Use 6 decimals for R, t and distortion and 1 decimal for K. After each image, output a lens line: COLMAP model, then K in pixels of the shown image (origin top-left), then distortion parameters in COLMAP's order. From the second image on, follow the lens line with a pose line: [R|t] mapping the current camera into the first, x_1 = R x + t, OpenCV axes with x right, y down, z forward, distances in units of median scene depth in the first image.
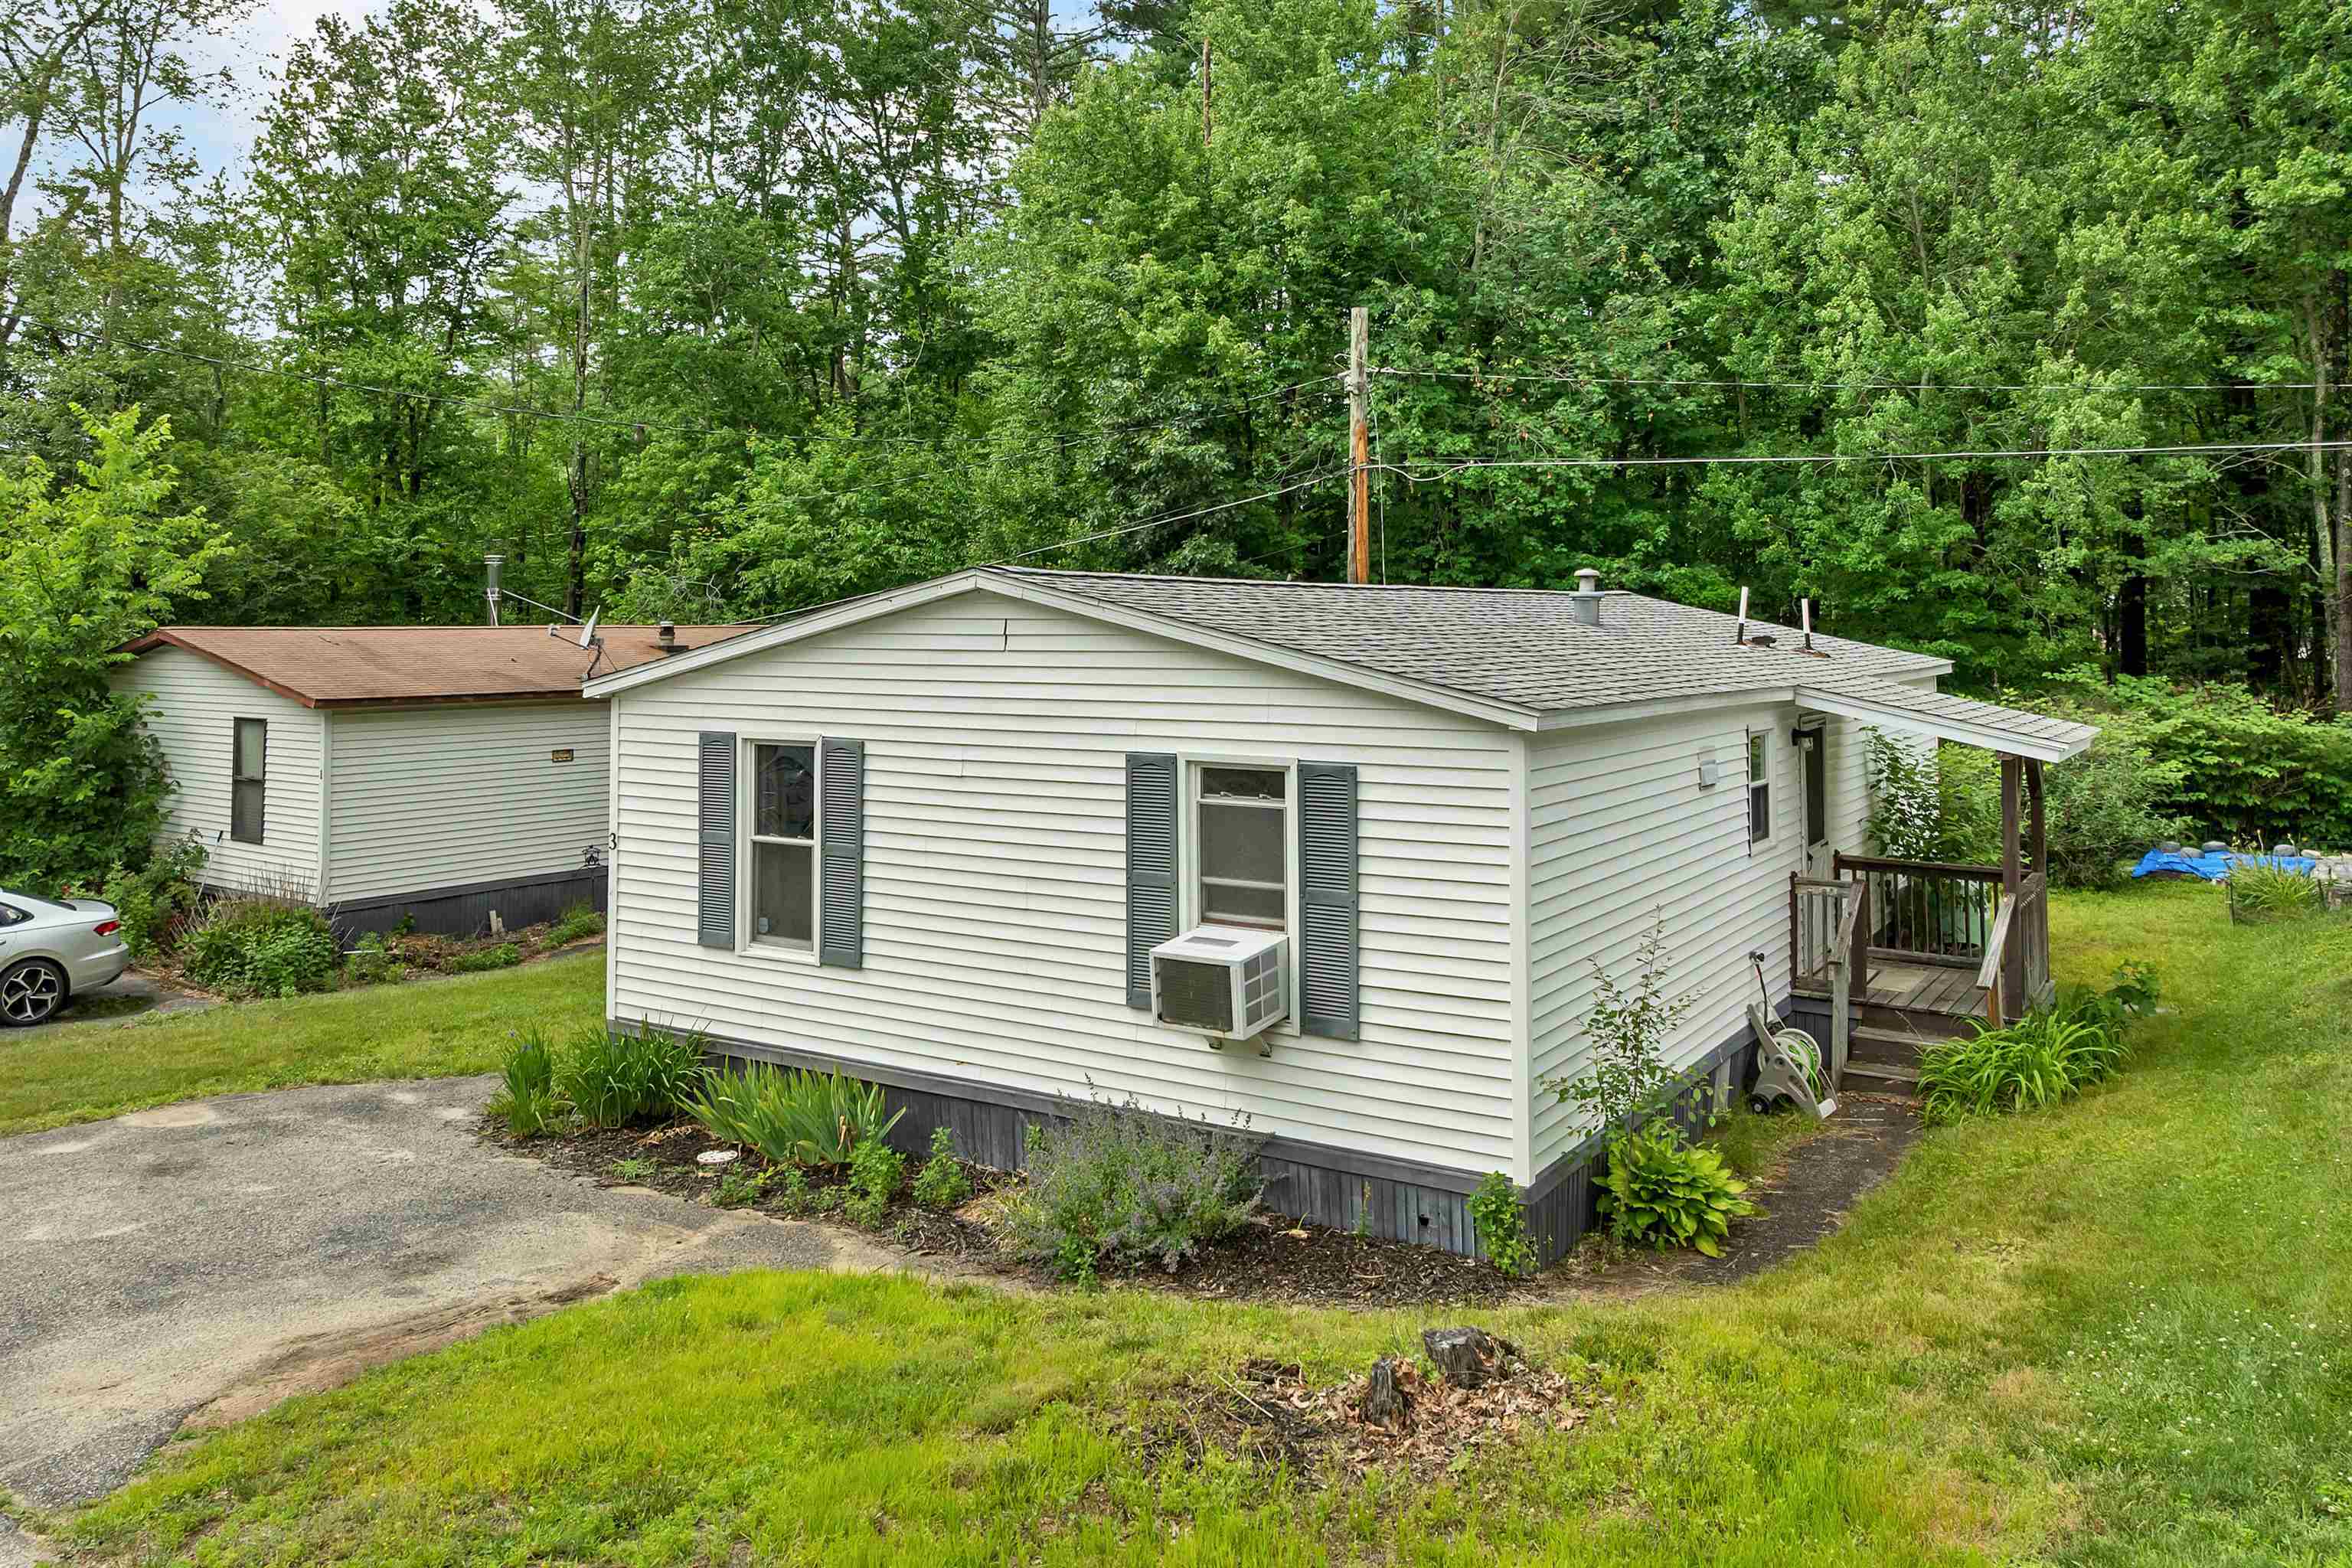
lens RADIAL K [[1786.1, 0, 1171.7], [0, 1786.1, 497.6], [0, 0, 1]] dist [-0.028917, 0.000656]
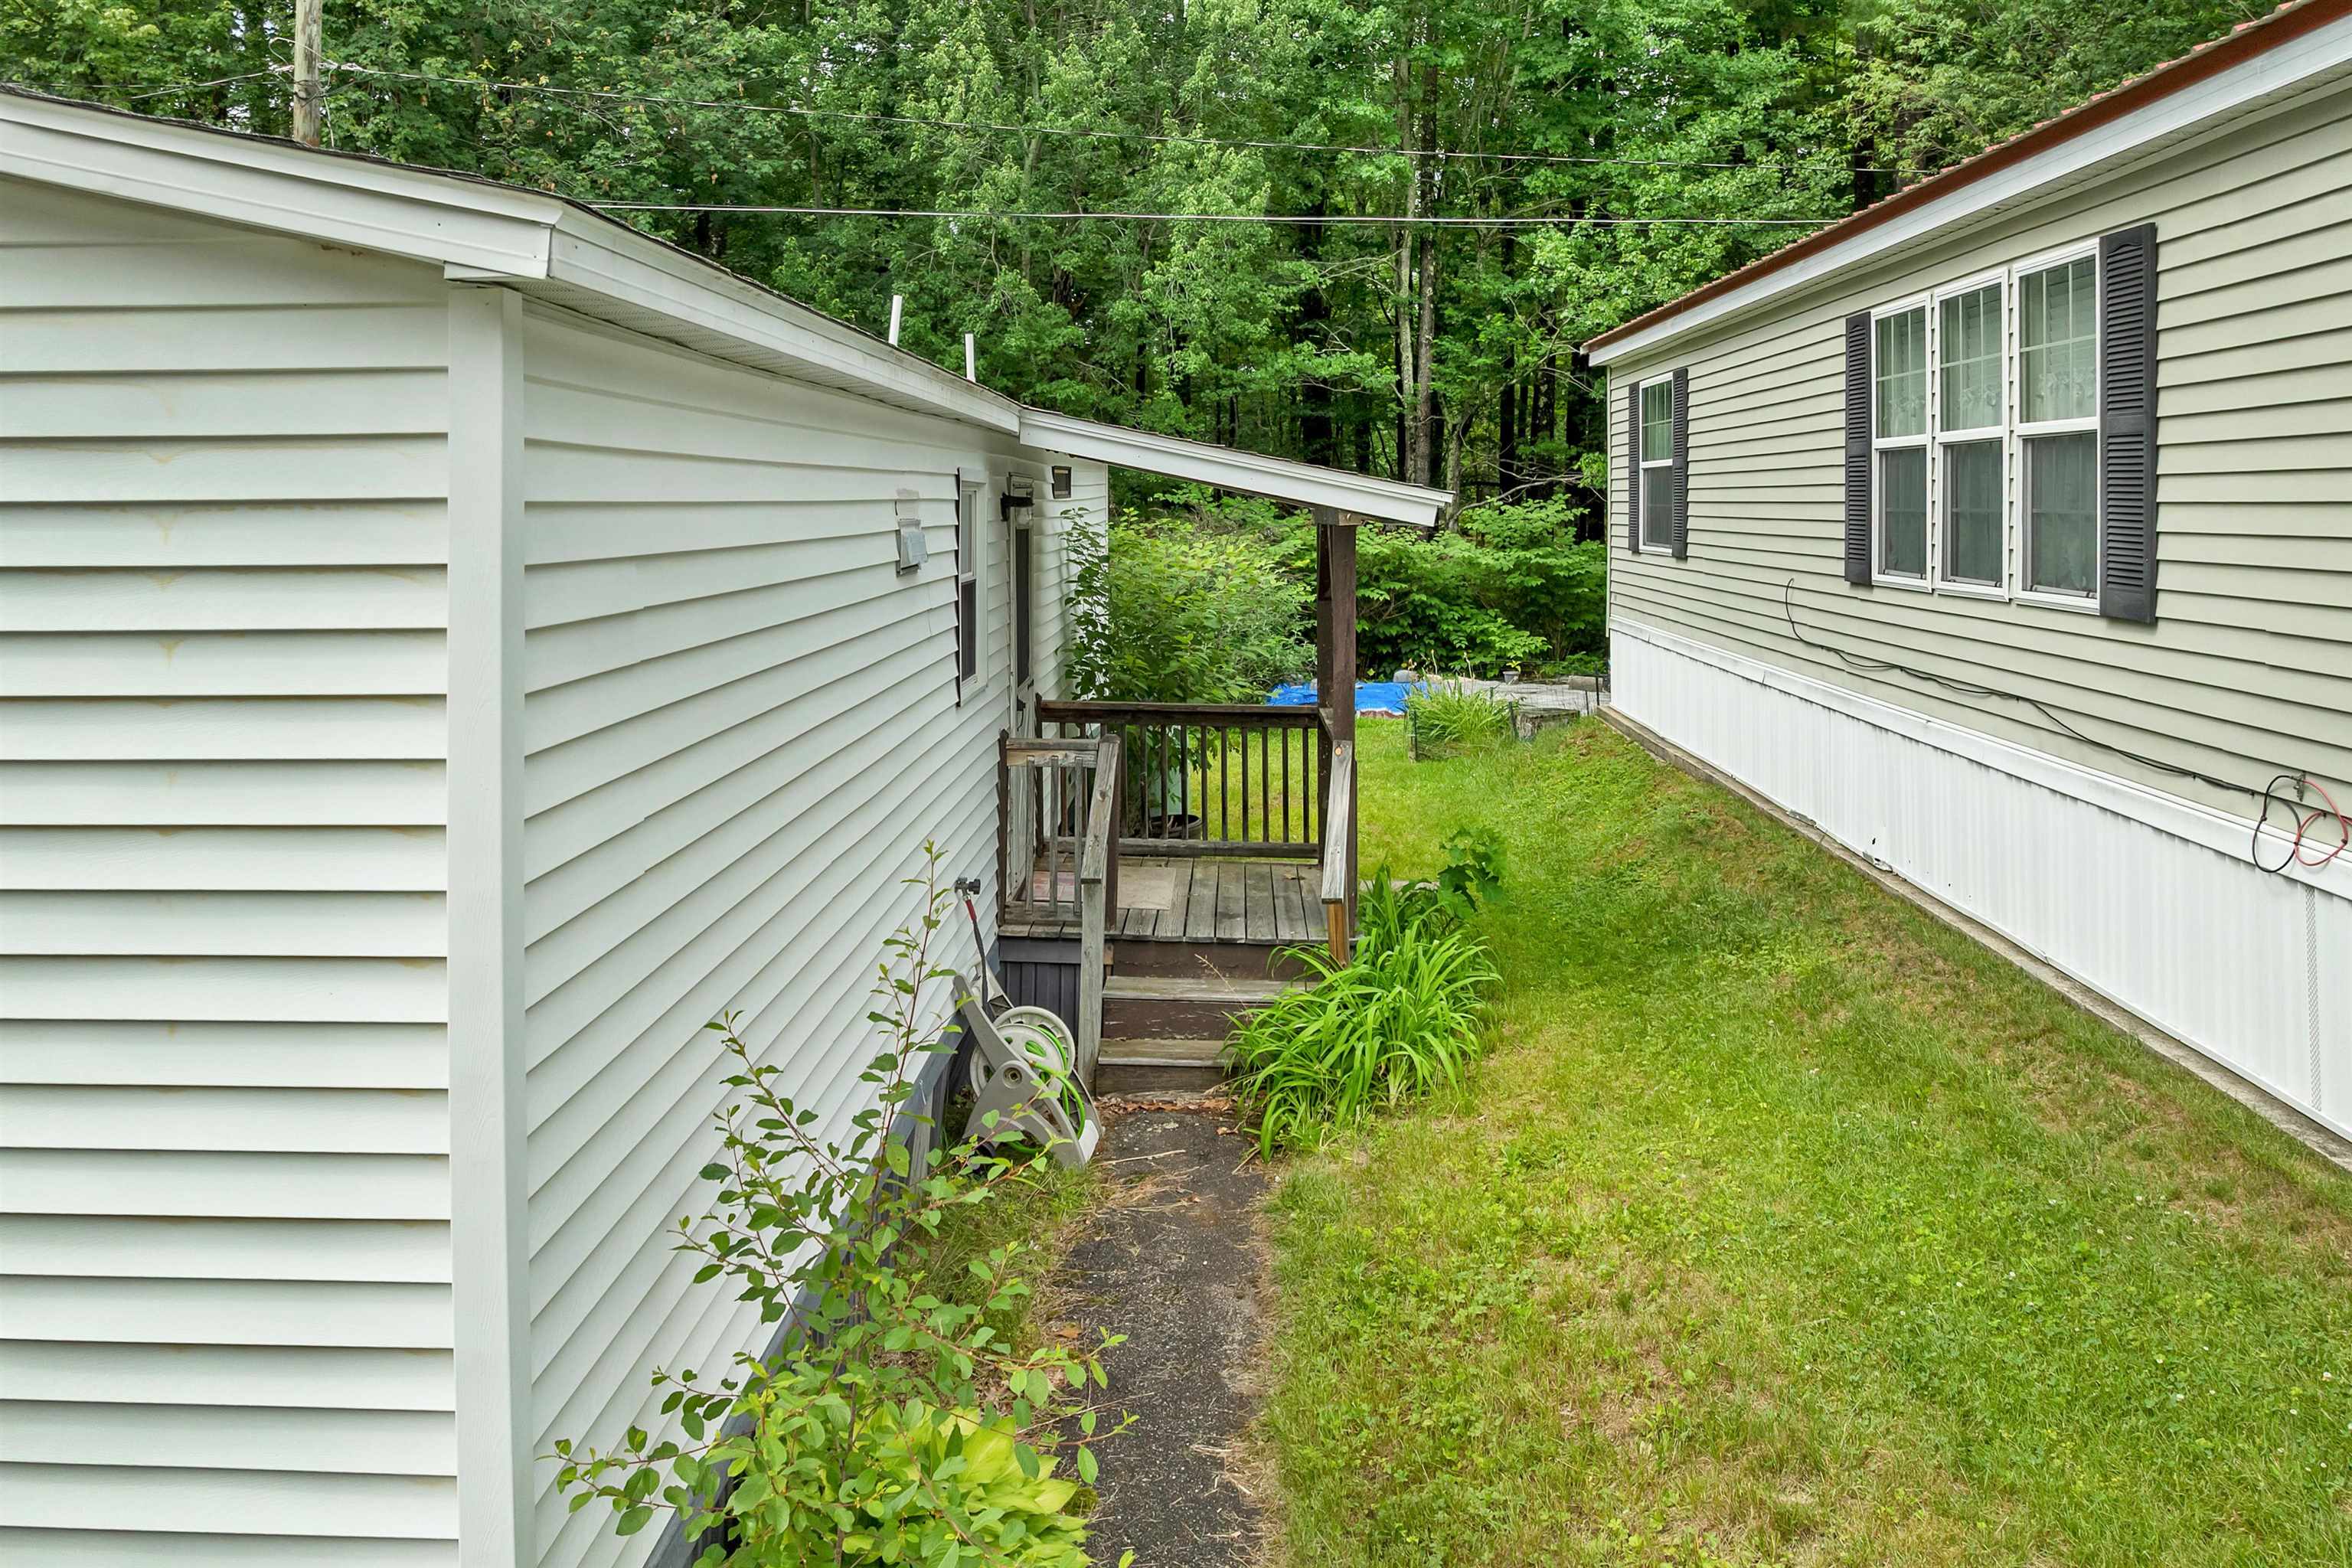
lens RADIAL K [[1770.5, 0, 1165.4], [0, 1770.5, 512.0], [0, 0, 1]] dist [-0.034833, -0.003942]
pose [[0.863231, -0.005385, 0.504781, 0.051052], [-0.033115, 0.997185, 0.067269, 0.049821], [-0.503722, -0.074785, 0.860622, 0.242964]]
